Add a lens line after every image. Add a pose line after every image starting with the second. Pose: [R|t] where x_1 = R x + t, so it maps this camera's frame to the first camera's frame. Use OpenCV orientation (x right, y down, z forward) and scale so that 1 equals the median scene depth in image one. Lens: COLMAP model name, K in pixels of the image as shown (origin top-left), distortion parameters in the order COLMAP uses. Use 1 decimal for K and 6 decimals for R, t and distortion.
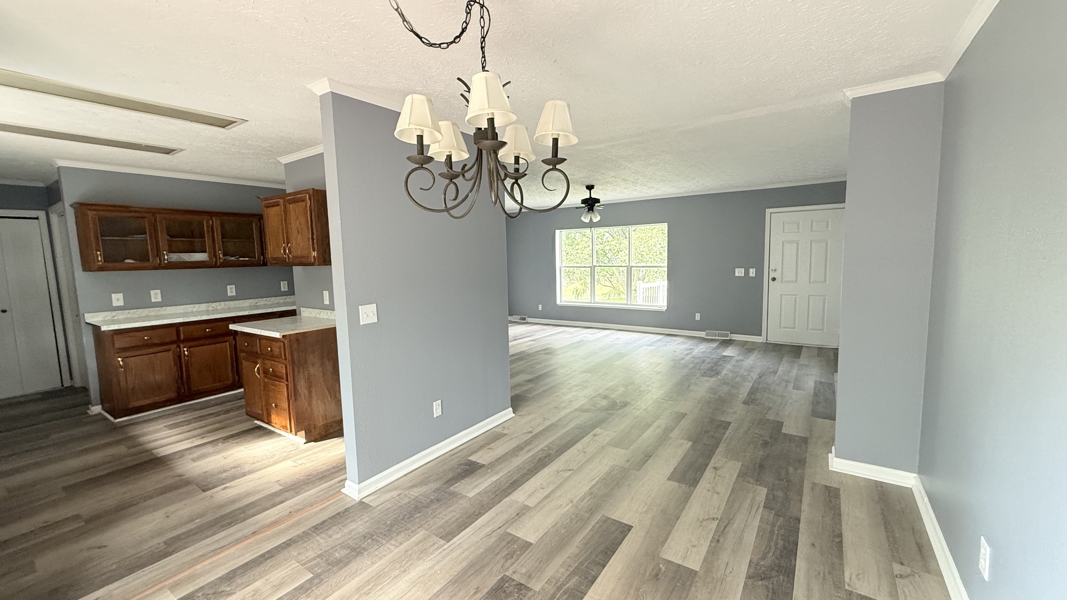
lens RADIAL K [[424.0, 0, 531.6], [0, 424.0, 299.1], [0, 0, 1]] dist [0.000187, -0.000354]
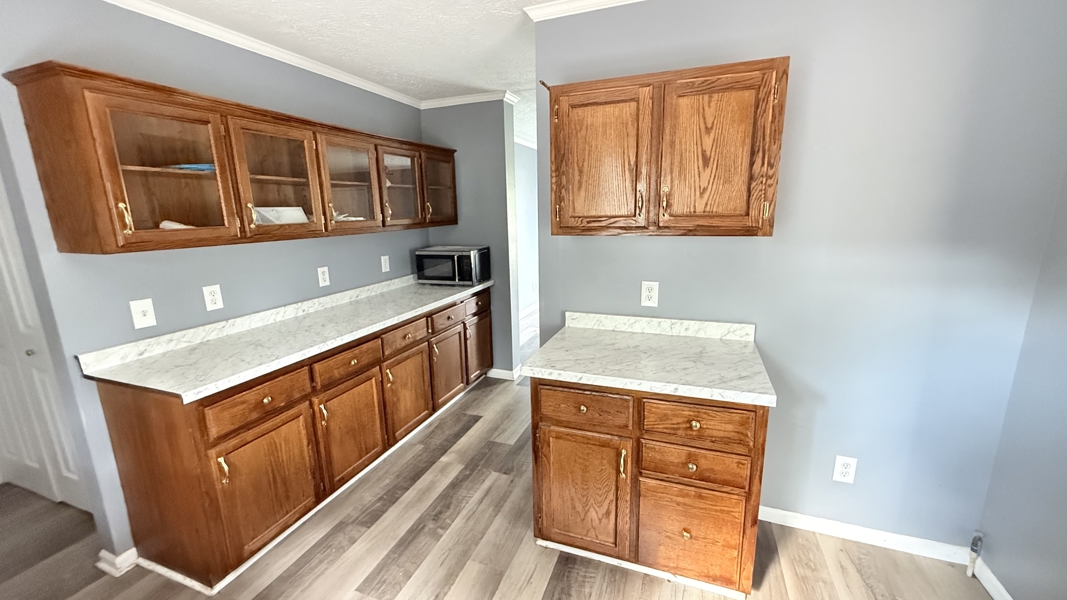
lens RADIAL K [[424.0, 0, 532.2], [0, 424.0, 299.1], [0, 0, 1]] dist [0.000187, -0.000354]
pose [[0.971941, -0.045664, 0.230748, -0.684543], [0.022340, 0.994461, 0.102702, -0.049999], [-0.234160, -0.094666, 0.967578, 0.479268]]
